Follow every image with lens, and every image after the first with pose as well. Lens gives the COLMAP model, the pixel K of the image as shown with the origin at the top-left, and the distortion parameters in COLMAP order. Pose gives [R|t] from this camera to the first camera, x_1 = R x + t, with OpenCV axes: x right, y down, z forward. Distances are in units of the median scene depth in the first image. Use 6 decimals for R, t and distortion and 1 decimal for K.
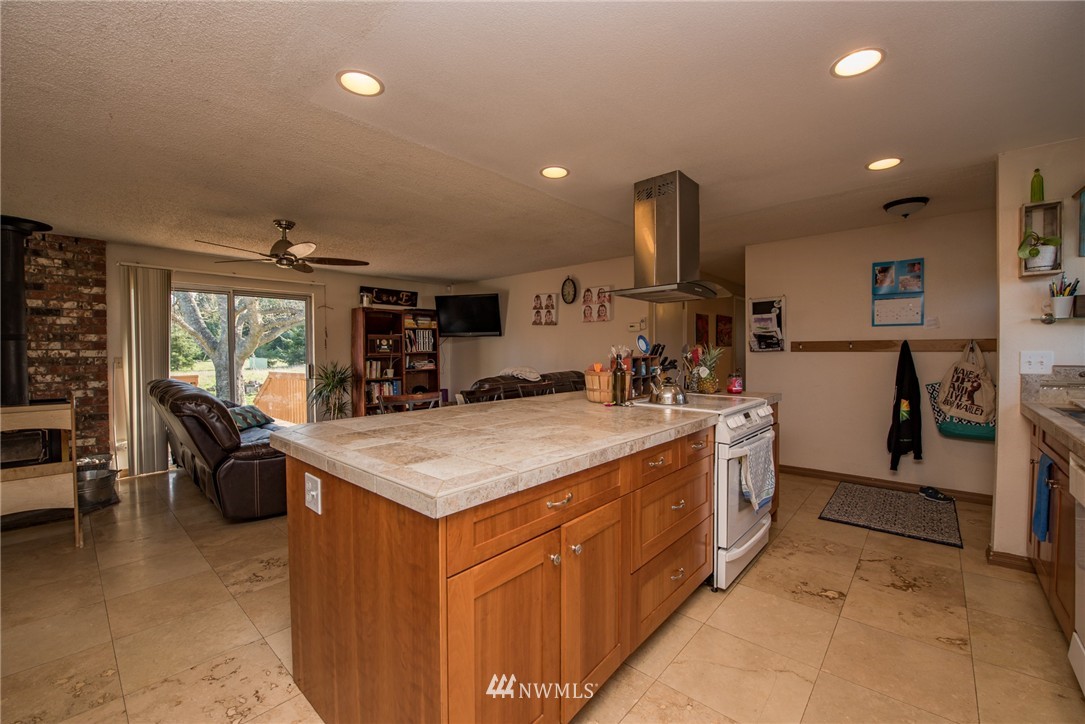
lens RADIAL K [[431.1, 0, 542.5], [0, 431.1, 362.0], [0, 0, 1]] dist [-0.000504, -0.000075]
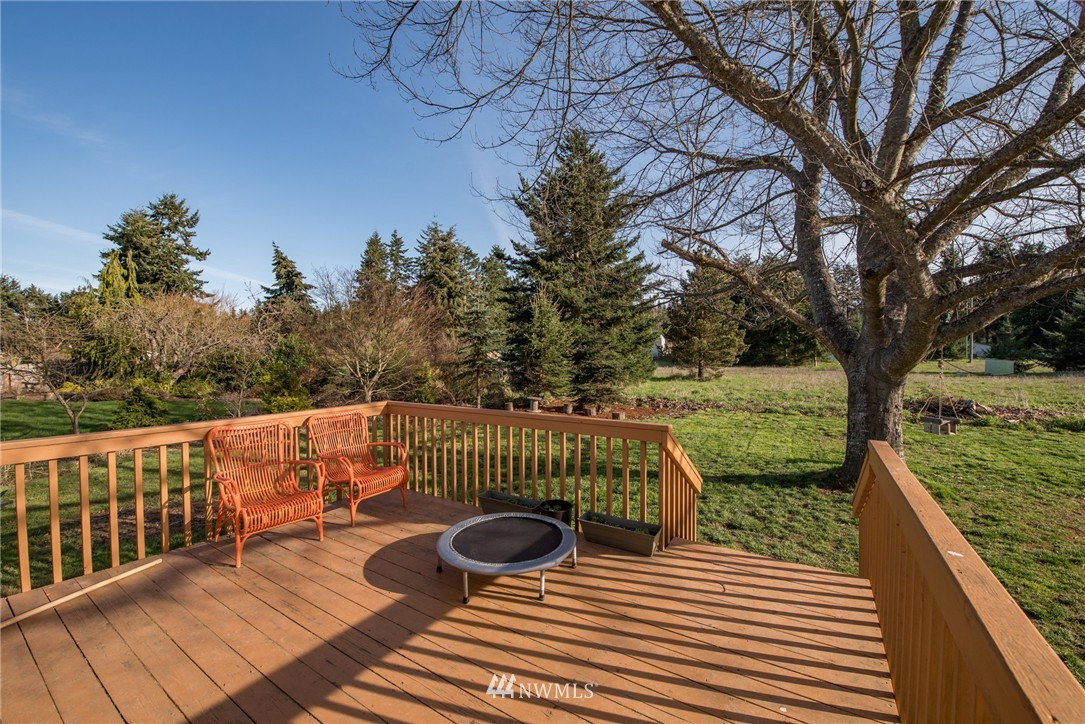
lens RADIAL K [[431.1, 0, 542.5], [0, 431.1, 362.0], [0, 0, 1]] dist [-0.000504, -0.000075]
pose [[0.162149, 0.017482, -0.986611, -0.055704], [-0.016956, 0.999745, 0.014928, -0.004149], [0.986621, 0.014309, 0.162404, 0.107290]]
